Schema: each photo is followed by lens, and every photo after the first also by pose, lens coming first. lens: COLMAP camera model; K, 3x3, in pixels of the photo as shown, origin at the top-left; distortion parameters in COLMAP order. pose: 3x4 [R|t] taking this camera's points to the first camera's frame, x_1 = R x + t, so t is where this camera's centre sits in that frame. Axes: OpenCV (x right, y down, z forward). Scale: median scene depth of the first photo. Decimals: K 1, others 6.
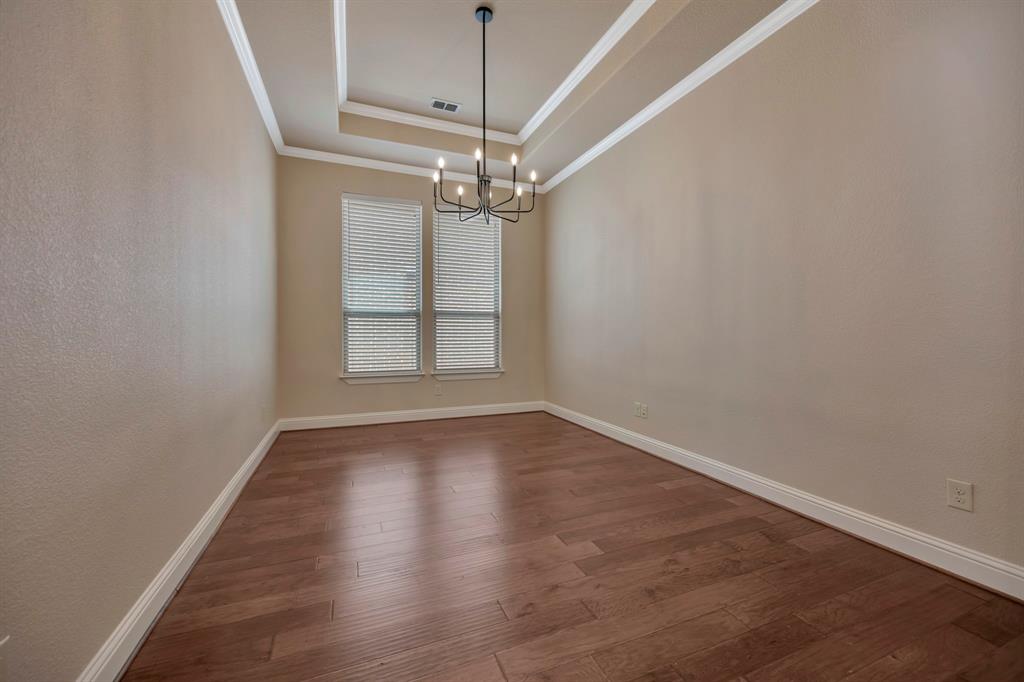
lens RADIAL K [[410.7, 0, 513.9], [0, 410.7, 332.4], [0, 0, 1]] dist [-0.001644, -0.000131]
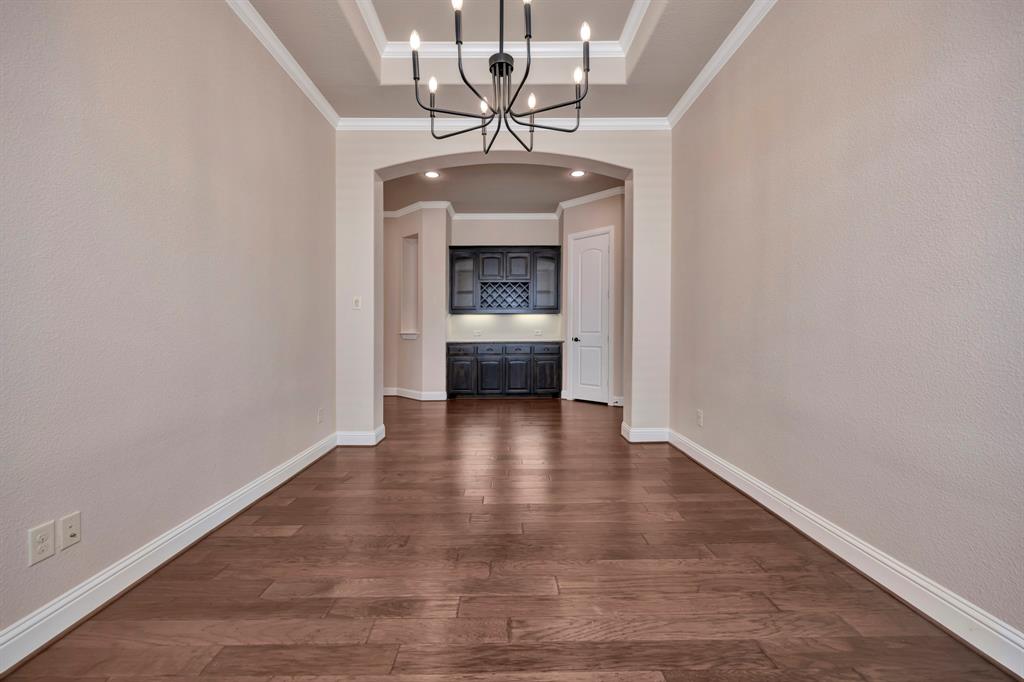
lens RADIAL K [[410.7, 0, 513.9], [0, 410.7, 332.4], [0, 0, 1]] dist [-0.001644, -0.000131]
pose [[-0.936026, 0.004881, 0.351896, -0.329565], [0.006666, 0.999970, 0.003860, 0.002683], [-0.351867, 0.005959, -0.936031, 1.731130]]
